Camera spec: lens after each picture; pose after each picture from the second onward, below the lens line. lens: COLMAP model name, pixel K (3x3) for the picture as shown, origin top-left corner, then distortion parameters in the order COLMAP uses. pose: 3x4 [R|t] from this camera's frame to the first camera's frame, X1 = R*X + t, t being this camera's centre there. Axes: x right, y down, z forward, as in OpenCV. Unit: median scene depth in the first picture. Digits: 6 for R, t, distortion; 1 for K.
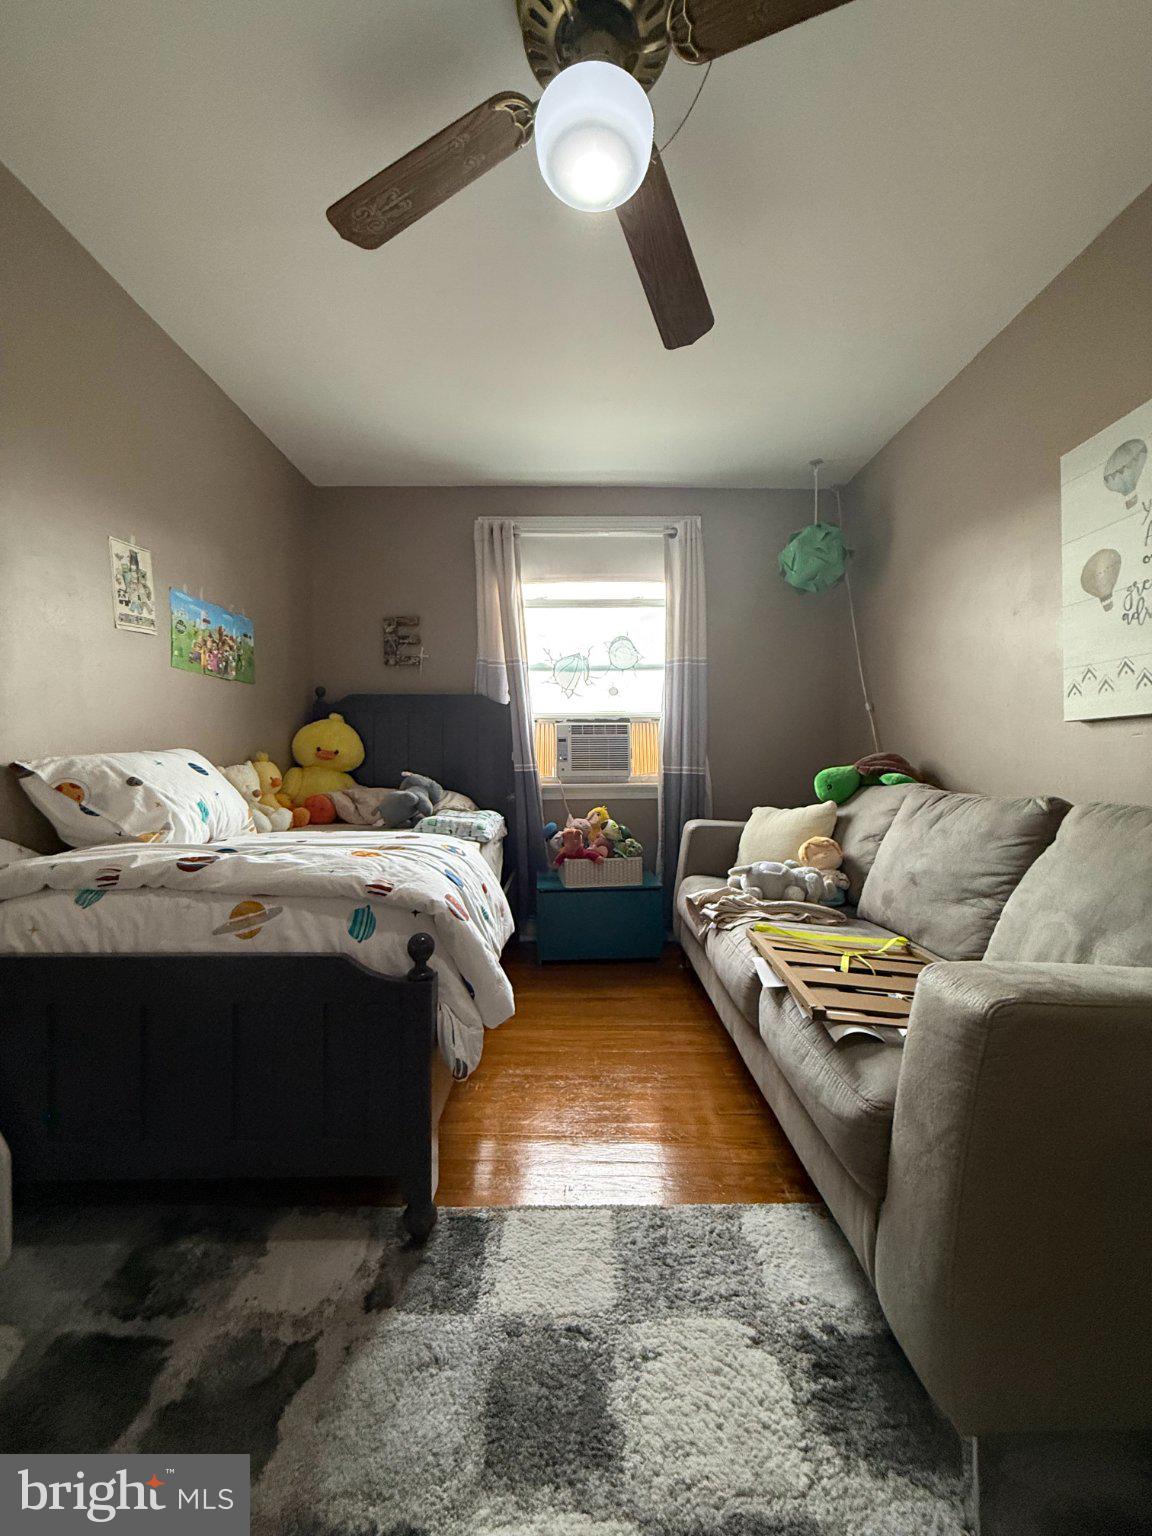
lens RADIAL K [[613.8, 0, 578.0], [0, 613.8, 763.0], [0, 0, 1]] dist [-0.000987, 0.000813]
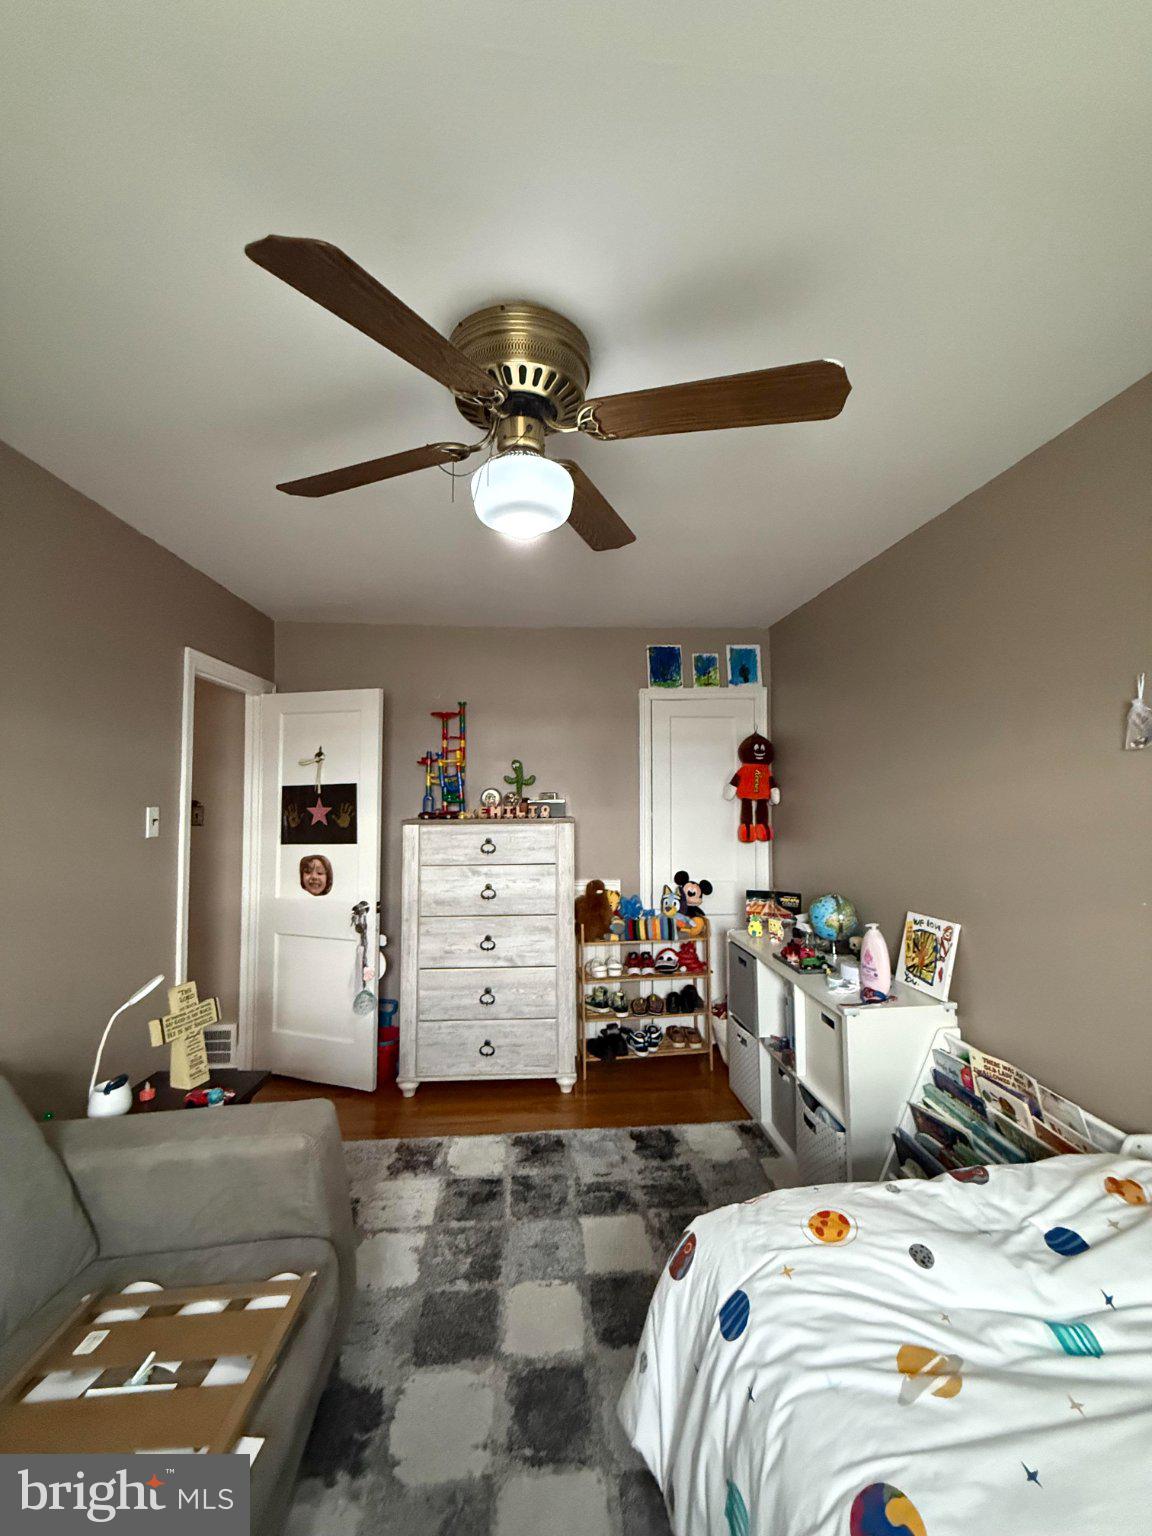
lens RADIAL K [[613.8, 0, 578.0], [0, 613.8, 763.0], [0, 0, 1]] dist [-0.000987, 0.000813]
pose [[-0.997957, 0.003555, -0.063794, -0.007083], [0.005641, 0.999454, -0.032548, -0.198842], [0.063643, -0.032841, -0.997432, 0.921433]]
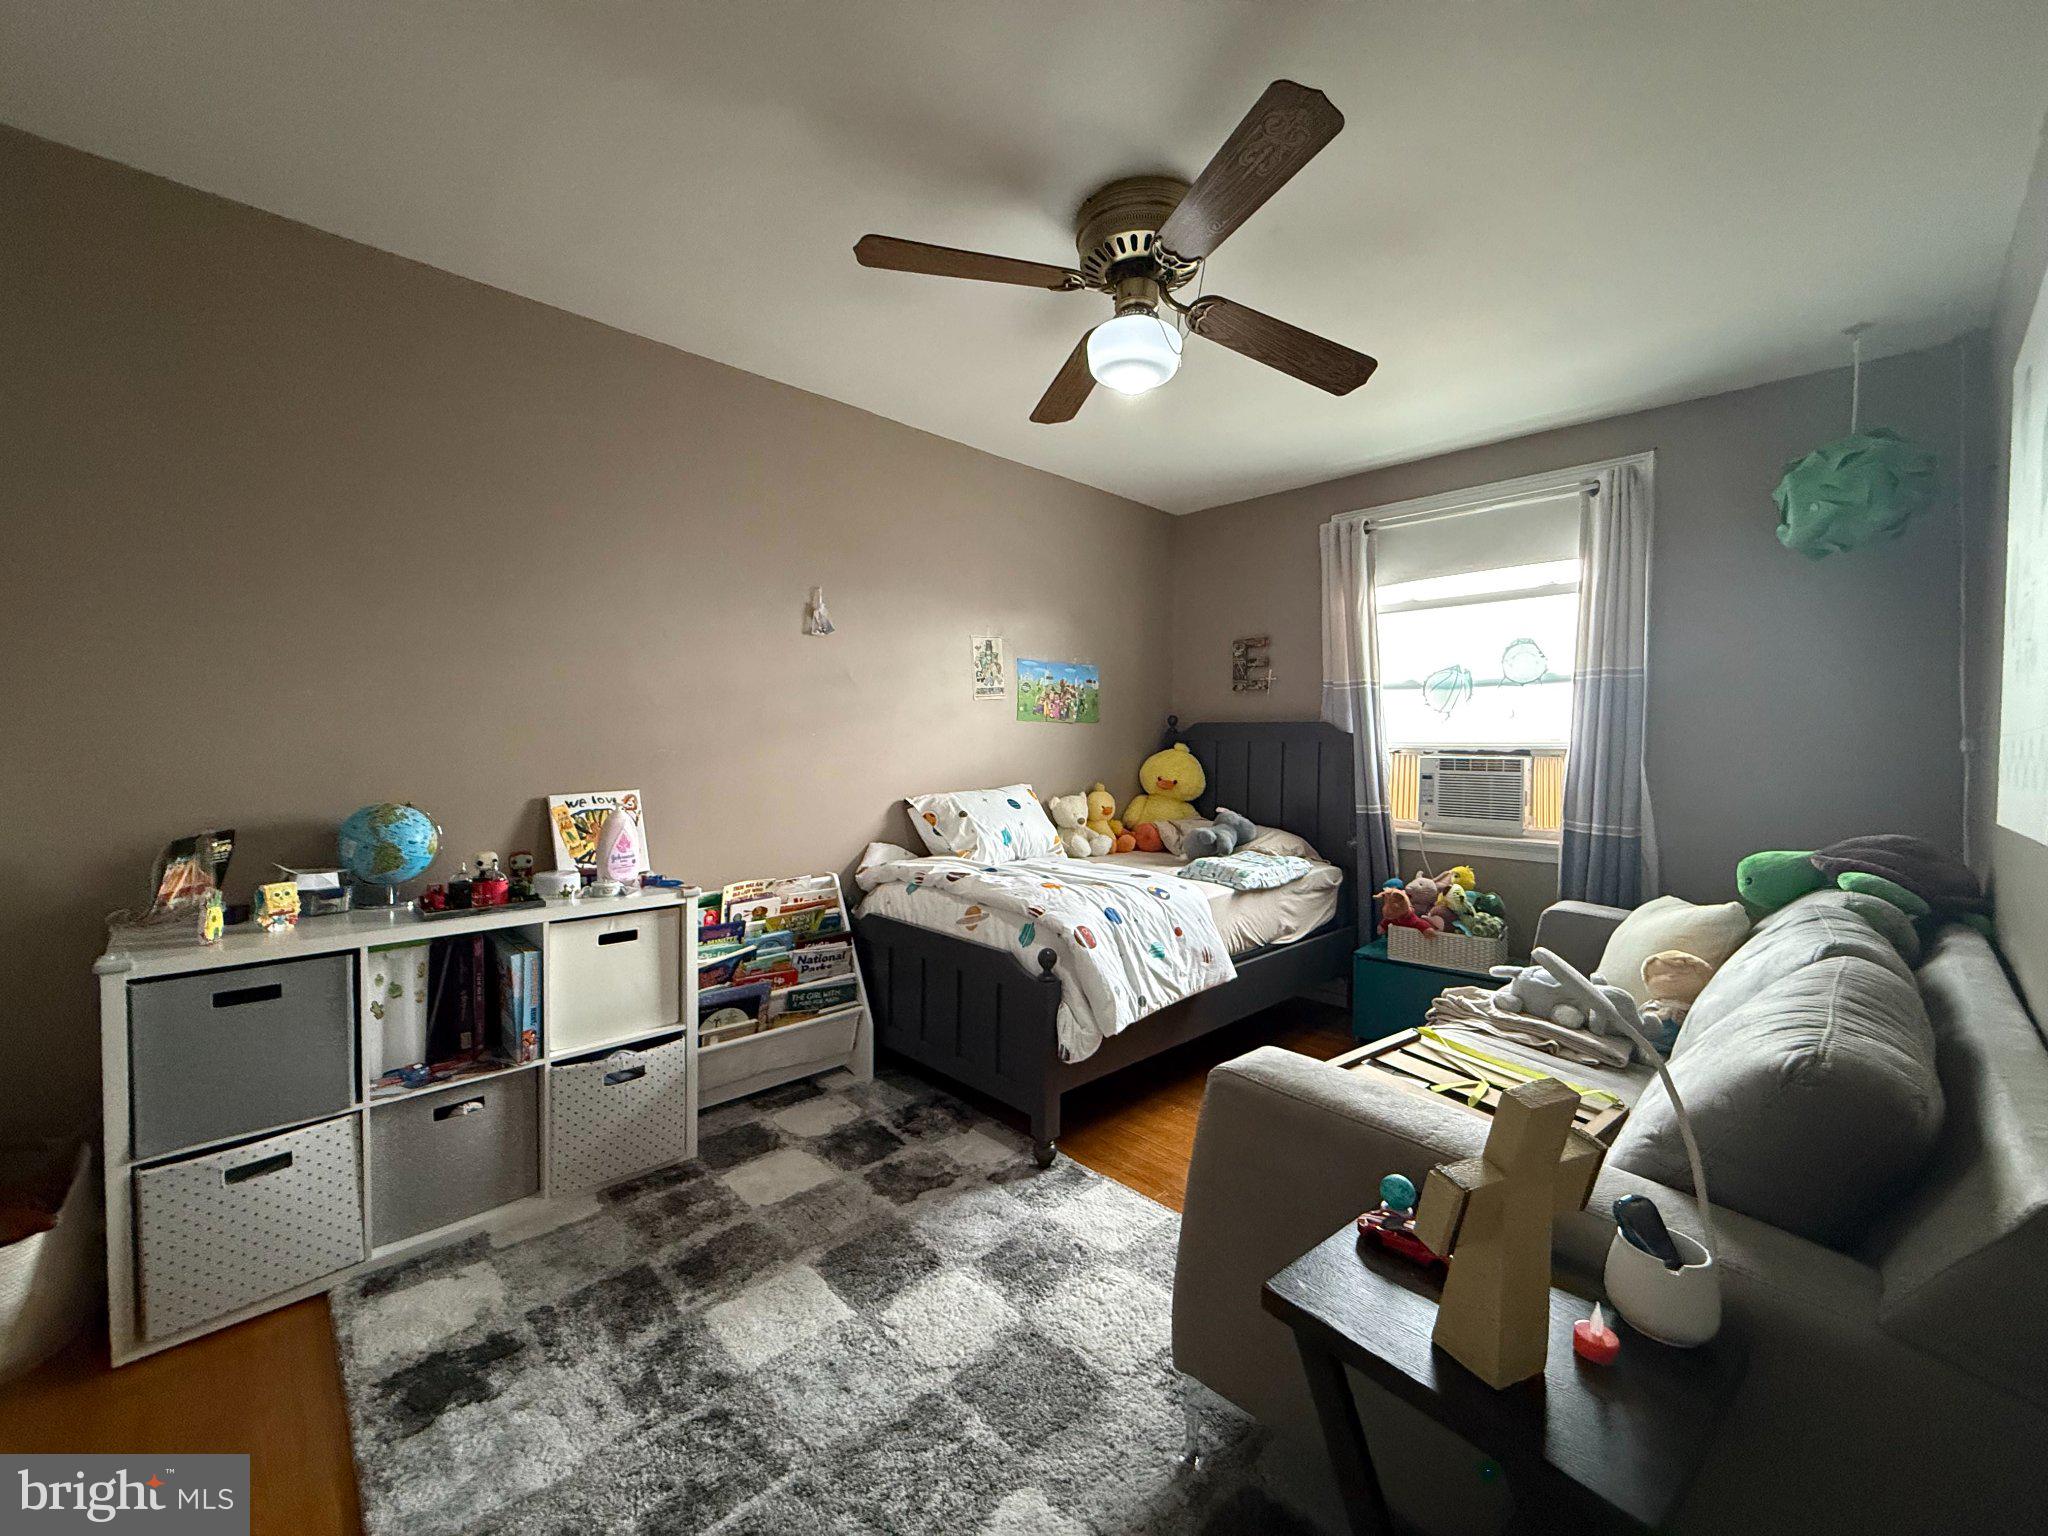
lens RADIAL K [[818.3, 0, 1012.6], [0, 818.3, 768.2], [0, 0, 1]] dist [-0.000987, 0.000813]
pose [[0.680765, 0.033321, -0.731744, 0.478314], [-0.020244, 0.999439, 0.026678, -0.081936], [0.732222, -0.003348, 0.681058, -0.146032]]
